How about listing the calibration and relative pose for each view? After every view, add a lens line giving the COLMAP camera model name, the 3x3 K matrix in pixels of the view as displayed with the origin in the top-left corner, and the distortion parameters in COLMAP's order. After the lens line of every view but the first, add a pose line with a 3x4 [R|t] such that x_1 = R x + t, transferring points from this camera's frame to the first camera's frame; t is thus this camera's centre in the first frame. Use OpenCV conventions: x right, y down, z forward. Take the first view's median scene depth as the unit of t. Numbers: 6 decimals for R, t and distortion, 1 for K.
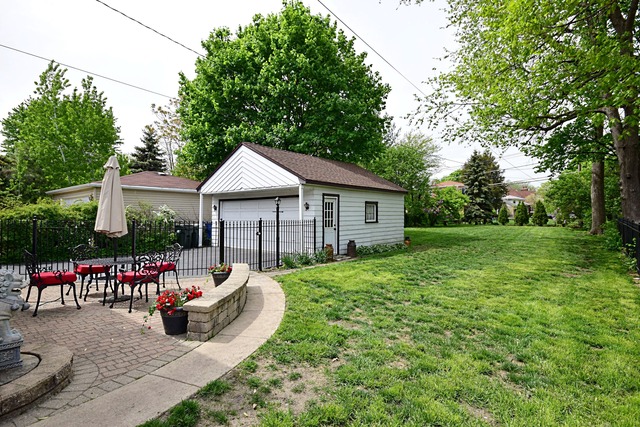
lens RADIAL K [[322.6, 0, 320.3], [0, 322.6, 212.6], [0, 0, 1]] dist [0.002616, 0.000382]
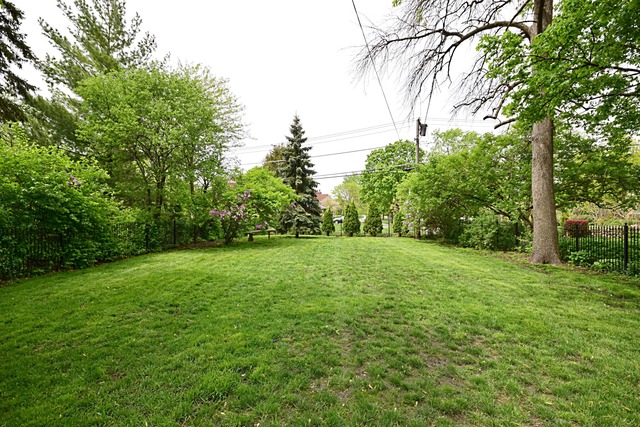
lens RADIAL K [[335.2, 0, 320.4], [0, 335.2, 214.2], [0, 0, 1]] dist [0.045227, 0.000110]
pose [[0.816004, 0.007274, 0.578000, 0.153304], [-0.006509, 0.999973, -0.003396, -0.004057], [-0.578009, -0.000990, 0.816030, 0.467327]]
